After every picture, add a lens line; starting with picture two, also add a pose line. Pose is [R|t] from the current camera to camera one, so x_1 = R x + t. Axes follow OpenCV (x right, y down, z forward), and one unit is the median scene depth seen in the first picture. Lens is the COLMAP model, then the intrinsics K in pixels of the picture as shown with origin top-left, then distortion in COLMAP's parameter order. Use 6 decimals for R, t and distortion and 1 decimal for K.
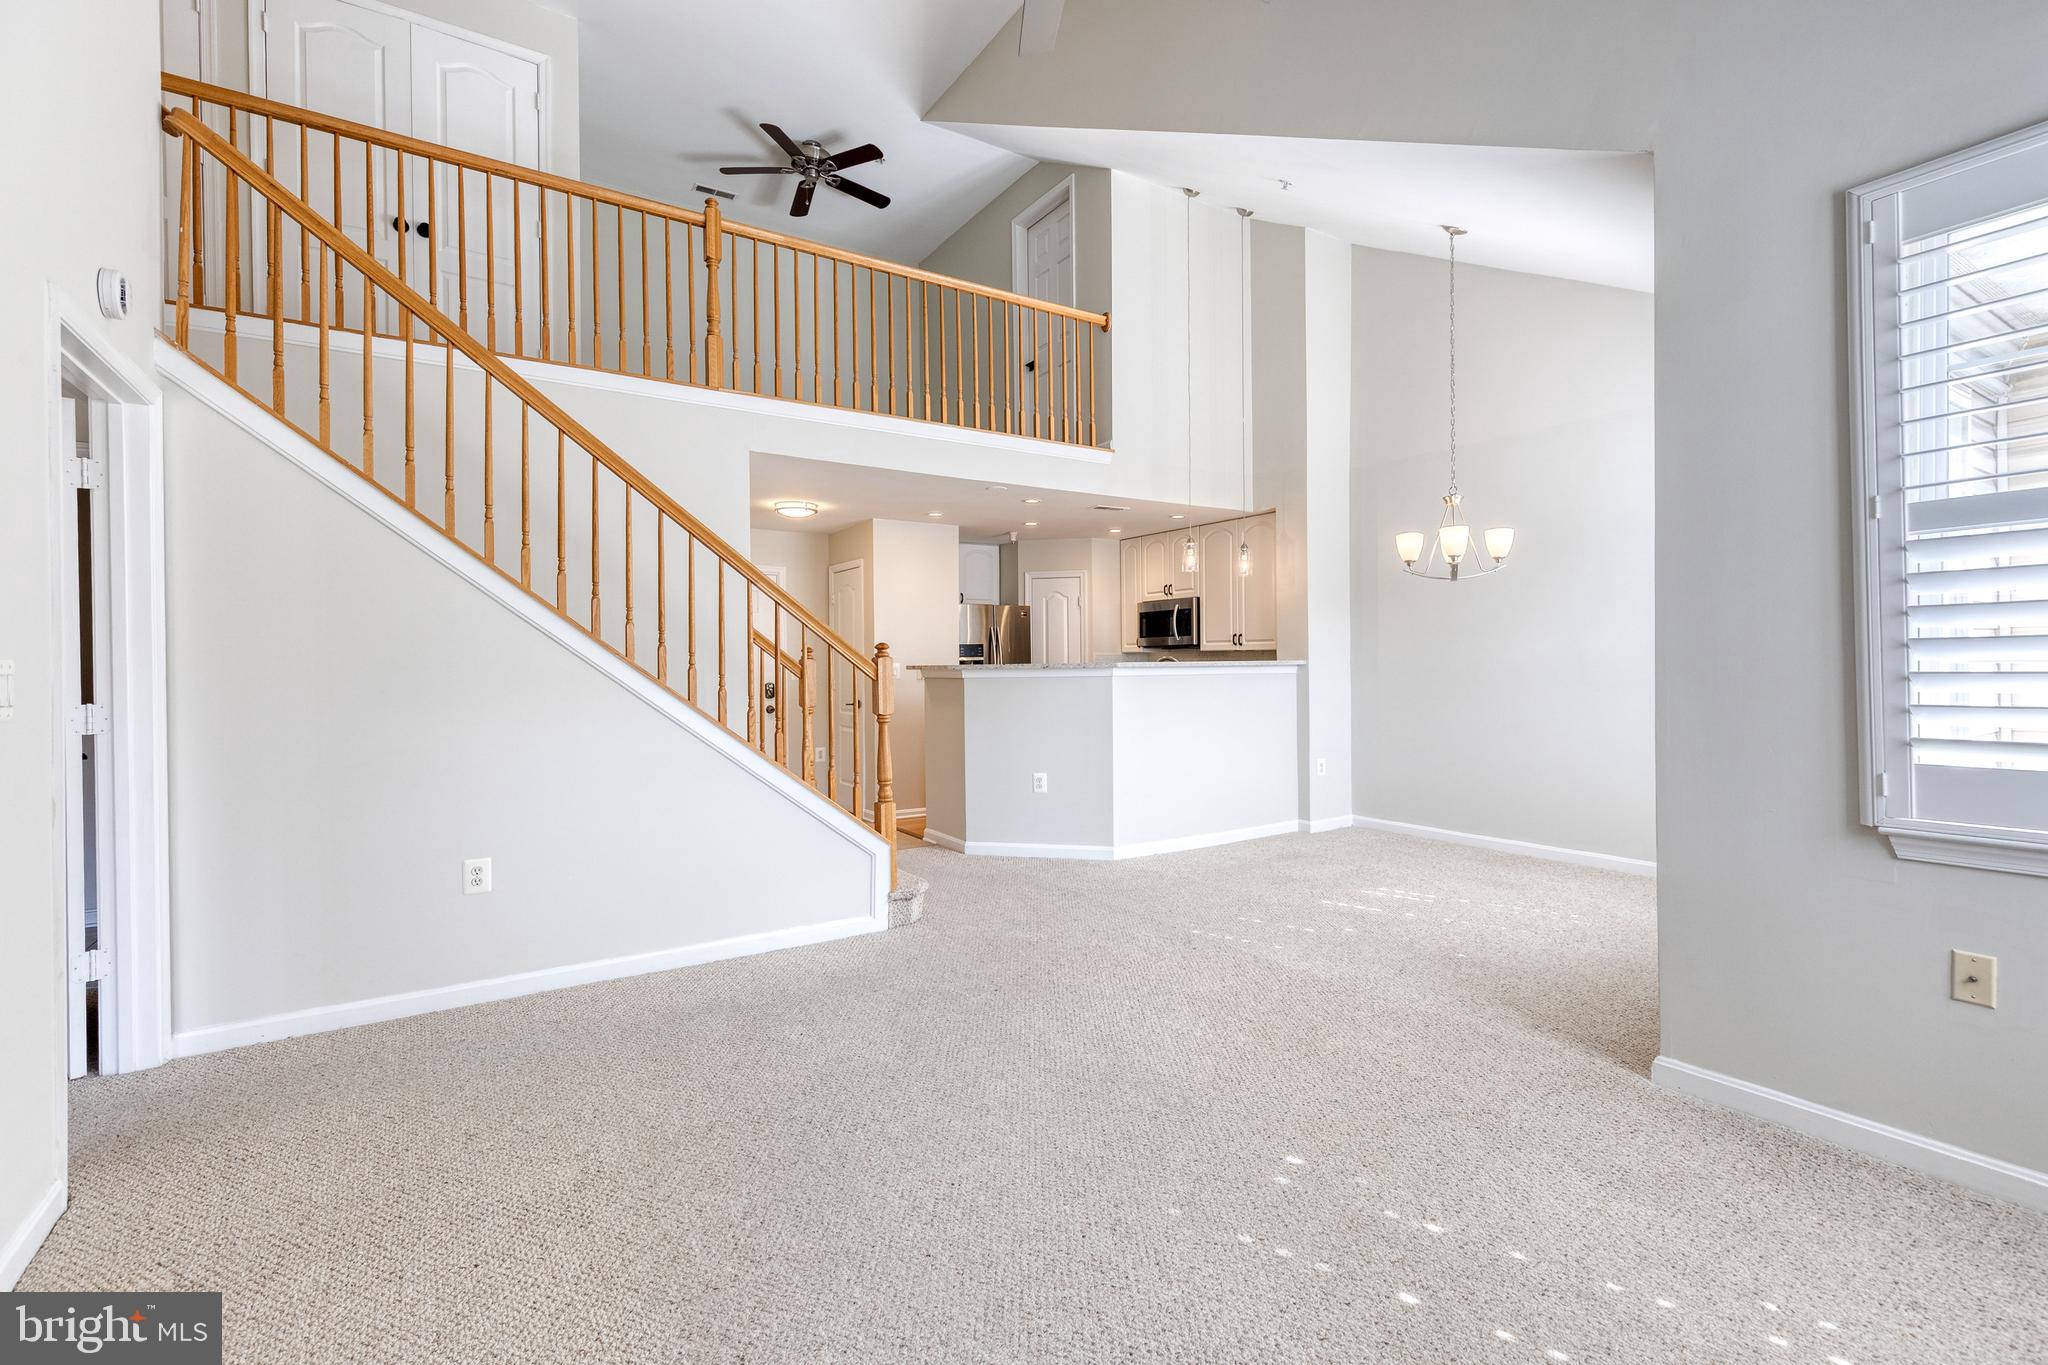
lens RADIAL K [[925.5, 0, 1051.0], [0, 925.5, 660.3], [0, 0, 1]] dist [0.012038, -0.002185]
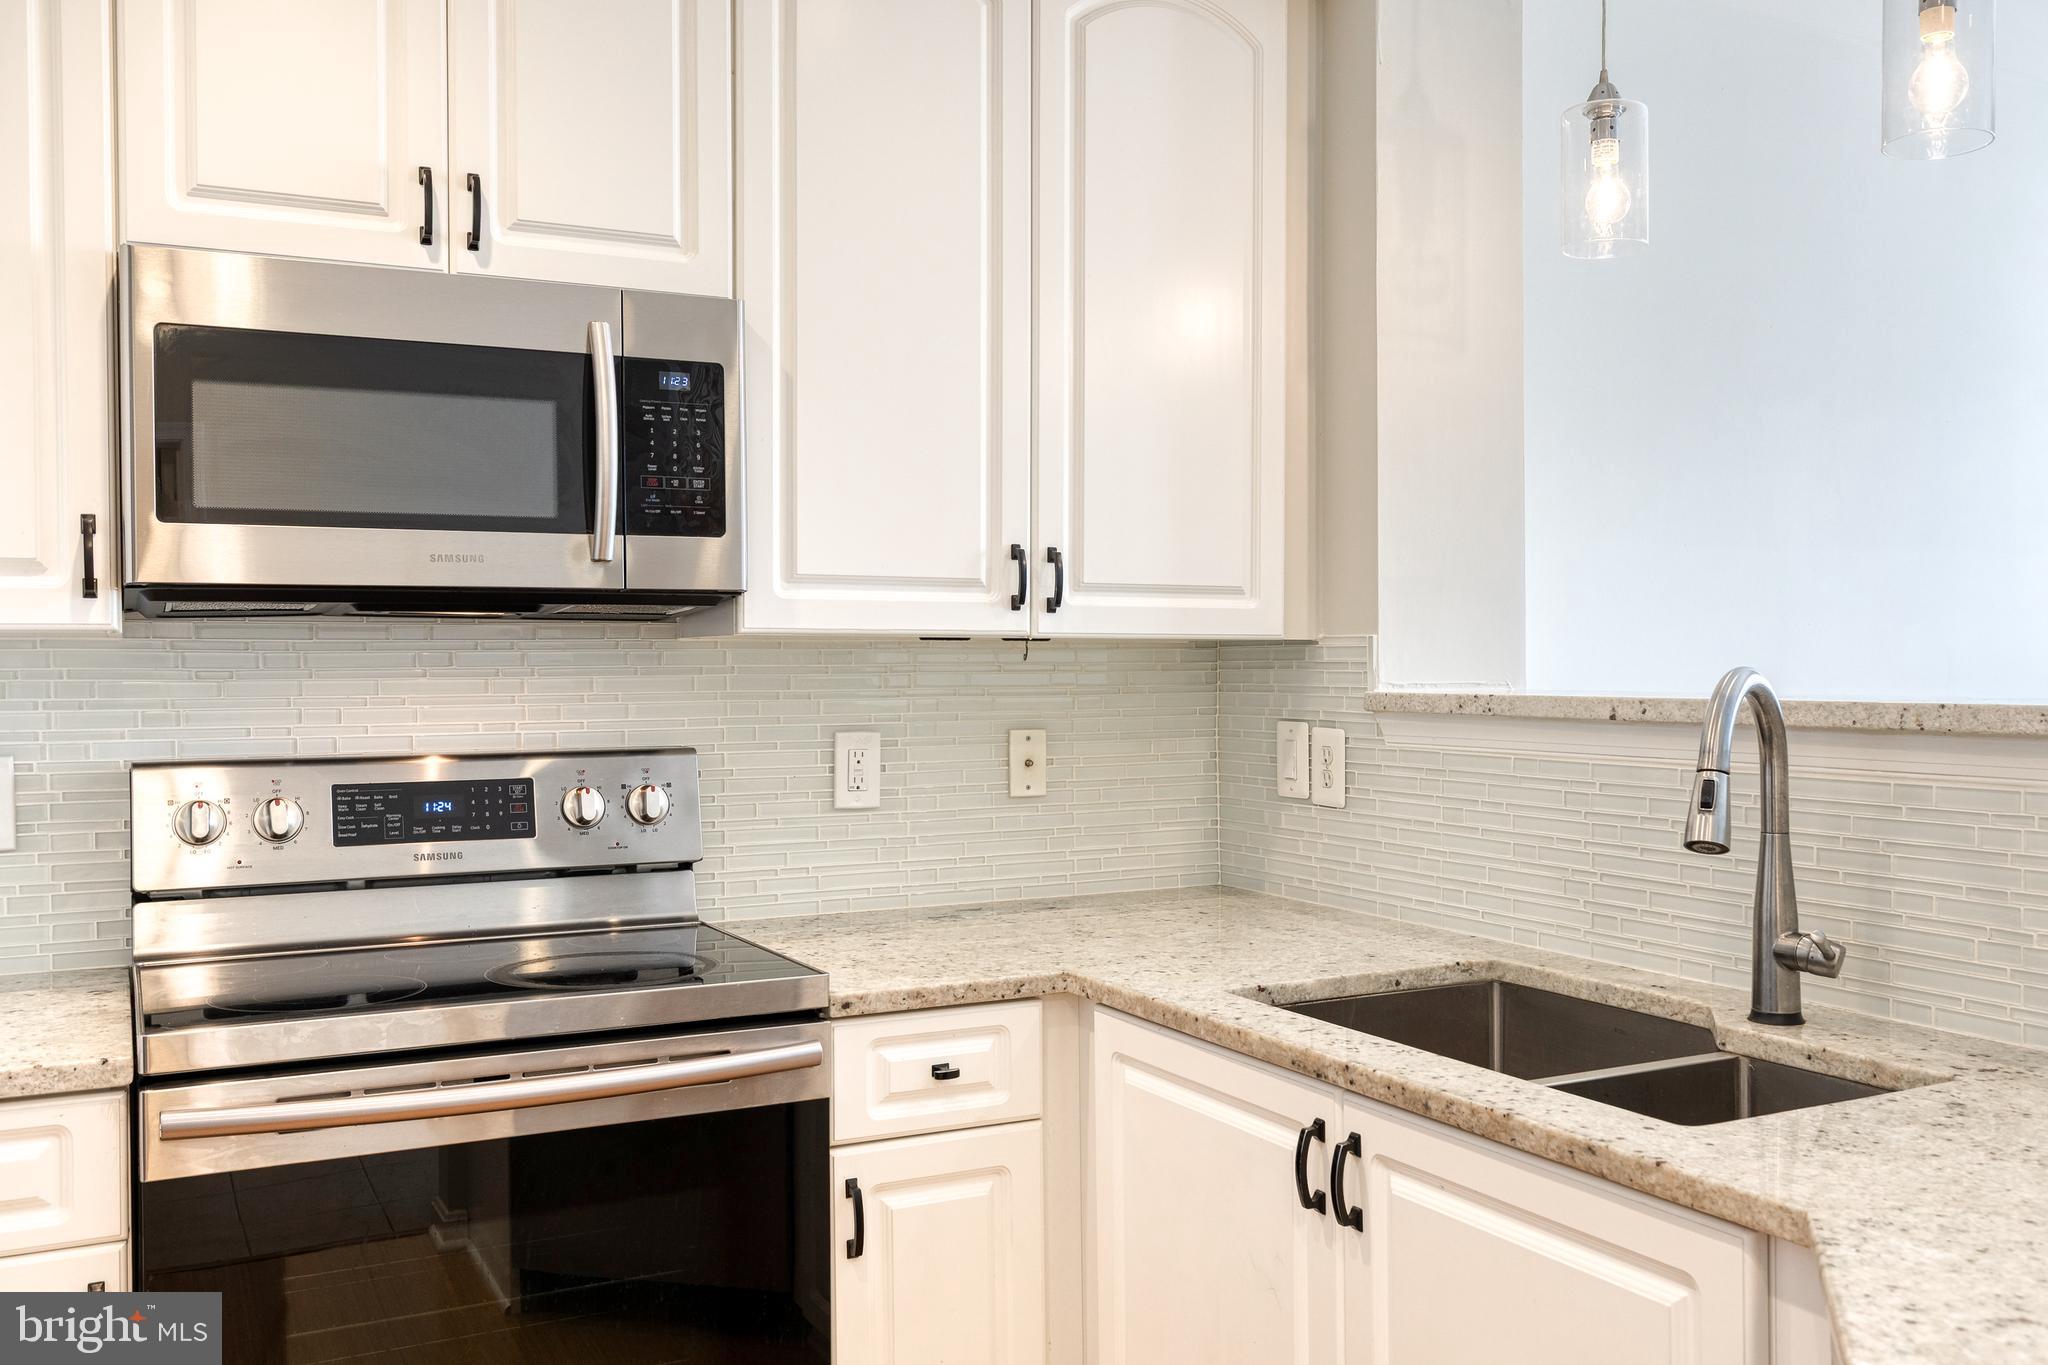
lens RADIAL K [[1810.8, 0, 1044.1], [0, 1810.8, 677.7], [0, 0, 1]] dist [0.003538, 0.003969]
pose [[0.115883, 0.003725, 0.993256, -0.184514], [0.000341, 0.999993, -0.003790, -0.001586], [-0.993263, 0.000778, 0.115881, 1.112624]]
